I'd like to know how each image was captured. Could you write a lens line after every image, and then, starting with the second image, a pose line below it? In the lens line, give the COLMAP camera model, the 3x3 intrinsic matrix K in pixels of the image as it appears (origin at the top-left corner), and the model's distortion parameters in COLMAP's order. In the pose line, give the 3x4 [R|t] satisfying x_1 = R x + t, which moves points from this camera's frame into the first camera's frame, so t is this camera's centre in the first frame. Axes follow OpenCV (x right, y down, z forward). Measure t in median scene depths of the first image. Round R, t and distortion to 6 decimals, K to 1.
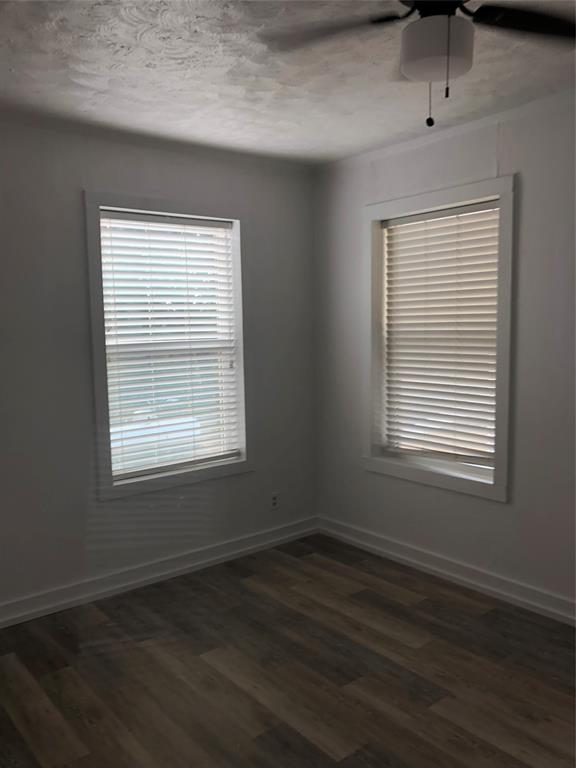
lens RADIAL K [[636.6, 0, 289.0], [0, 636.6, 383.8], [0, 0, 1]] dist [0.026417, -0.010649]
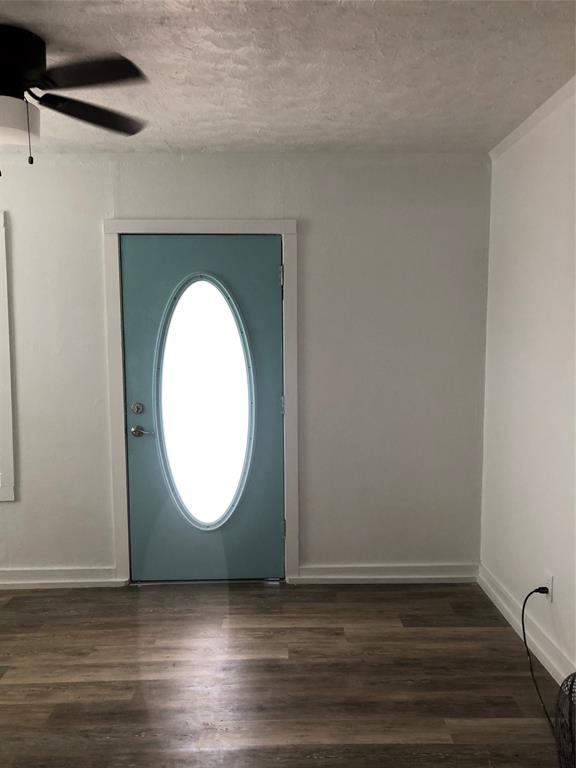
lens RADIAL K [[636.6, 0, 288.0], [0, 636.6, 384.4], [0, 0, 1]] dist [0.026417, -0.010649]
pose [[0.625068, -0.048572, 0.779057, -0.298177], [0.074113, 0.997246, 0.002712, 0.018522], [-0.777044, 0.056043, 0.626947, -0.119360]]
